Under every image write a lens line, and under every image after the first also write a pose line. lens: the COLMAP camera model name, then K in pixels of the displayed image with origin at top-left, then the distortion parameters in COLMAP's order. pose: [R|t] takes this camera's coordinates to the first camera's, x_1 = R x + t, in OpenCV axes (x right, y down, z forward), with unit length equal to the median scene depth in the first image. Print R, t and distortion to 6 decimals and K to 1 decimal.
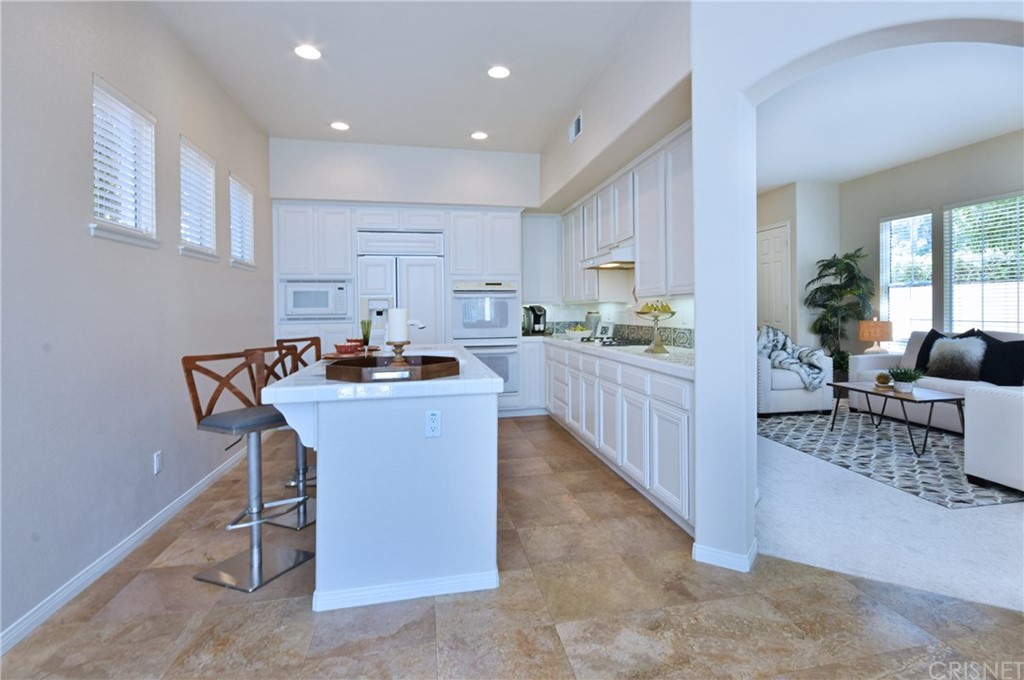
lens RADIAL K [[549.5, 0, 542.1], [0, 549.5, 338.8], [0, 0, 1]] dist [-0.000653, -0.000054]
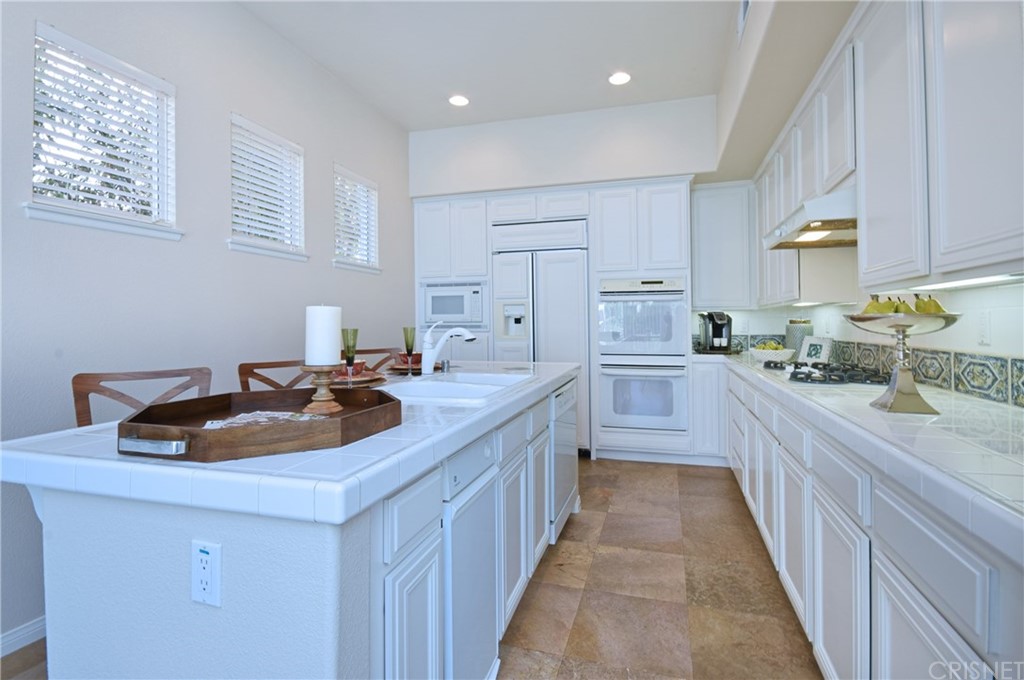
lens RADIAL K [[523.3, 0, 517.1], [0, 523.3, 320.3], [0, 0, 1]] dist [0.000026, -0.000541]
pose [[0.888475, 0.005573, -0.458892, 0.077160], [-0.030606, 0.998420, -0.047132, -0.009934], [0.457904, 0.055921, 0.887241, 0.297979]]
